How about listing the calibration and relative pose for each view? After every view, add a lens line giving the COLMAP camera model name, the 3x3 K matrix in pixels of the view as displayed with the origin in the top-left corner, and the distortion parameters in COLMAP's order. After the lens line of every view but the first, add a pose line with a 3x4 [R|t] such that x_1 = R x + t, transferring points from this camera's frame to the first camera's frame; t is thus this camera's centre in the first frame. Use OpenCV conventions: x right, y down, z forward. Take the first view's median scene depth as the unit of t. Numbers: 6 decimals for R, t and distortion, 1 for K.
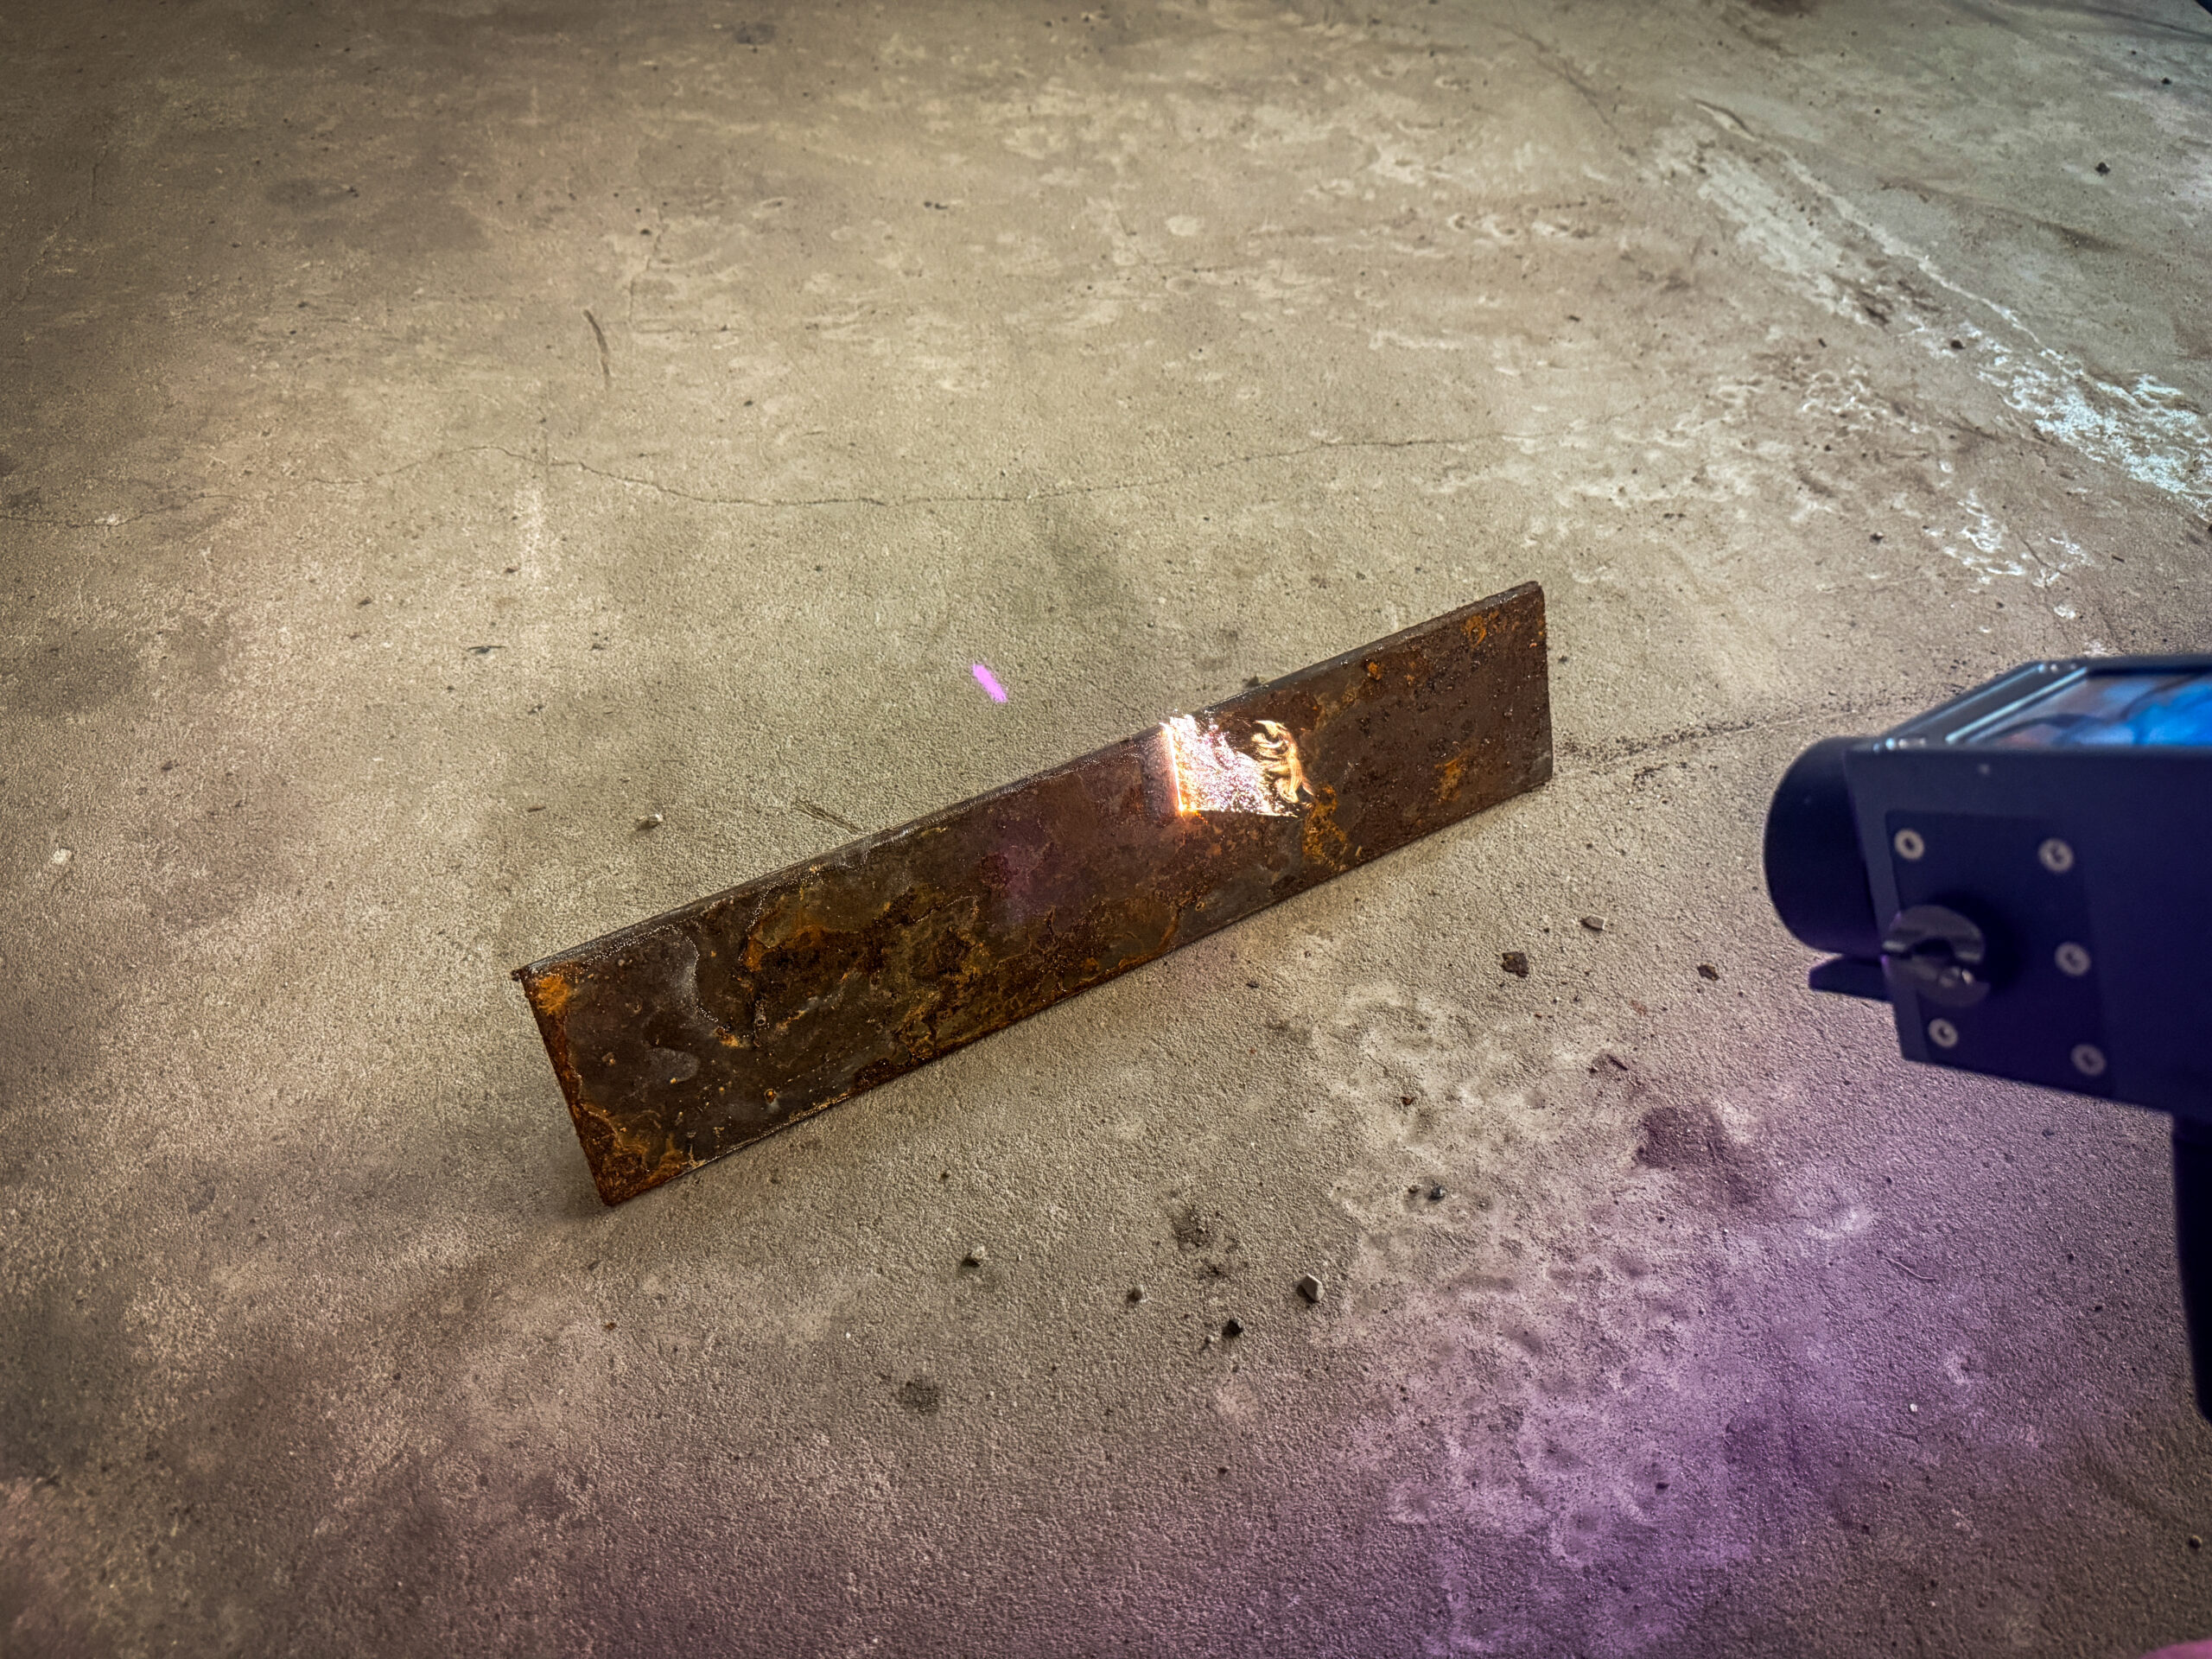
lens RADIAL K [[1589.4, 0, 1117.7], [0, 1589.4, 815.1], [0, 0, 1]] dist [0.100377, -0.203094]
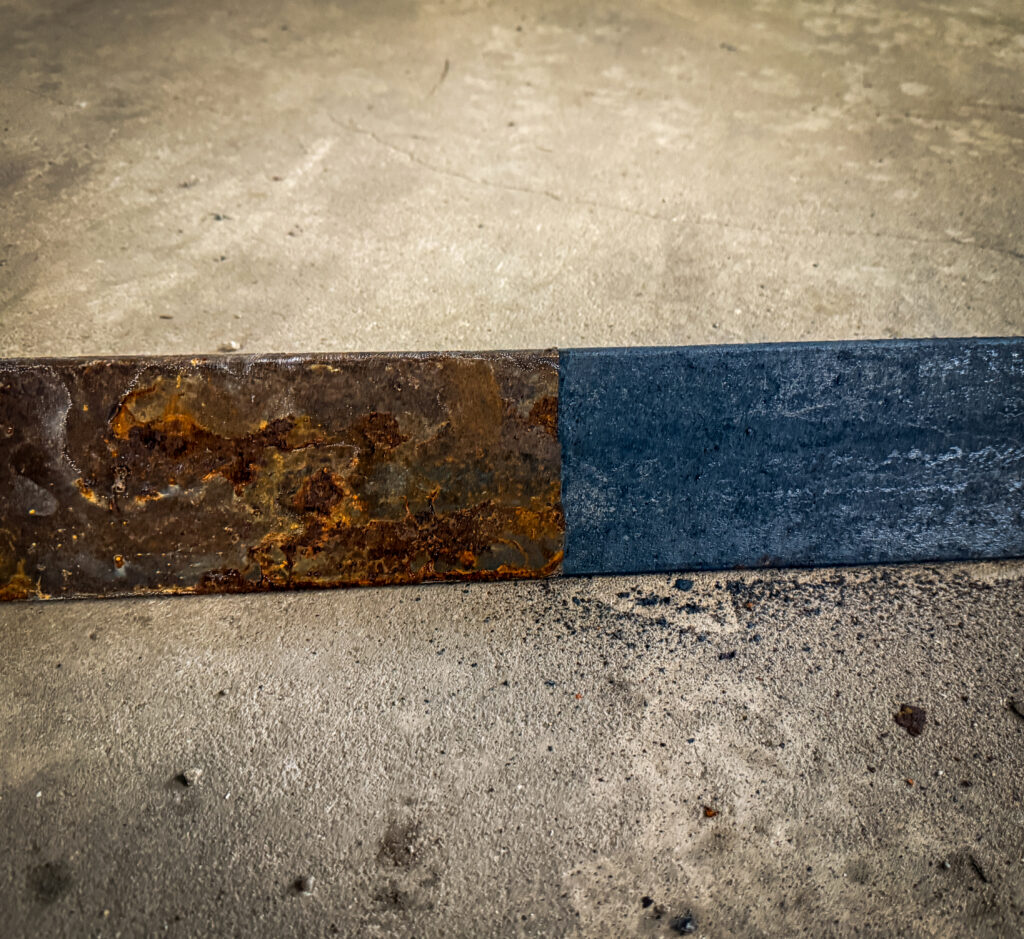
lens RADIAL K [[937.1, 0, 570.7], [0, 937.1, 470.0], [0, 0, 1]] dist [0.102605, -0.275851]
pose [[0.893567, 0.278223, -0.352322, 0.251159], [-0.311059, 0.949588, -0.039042, 0.045518], [0.323698, 0.144479, 0.935064, 0.475818]]
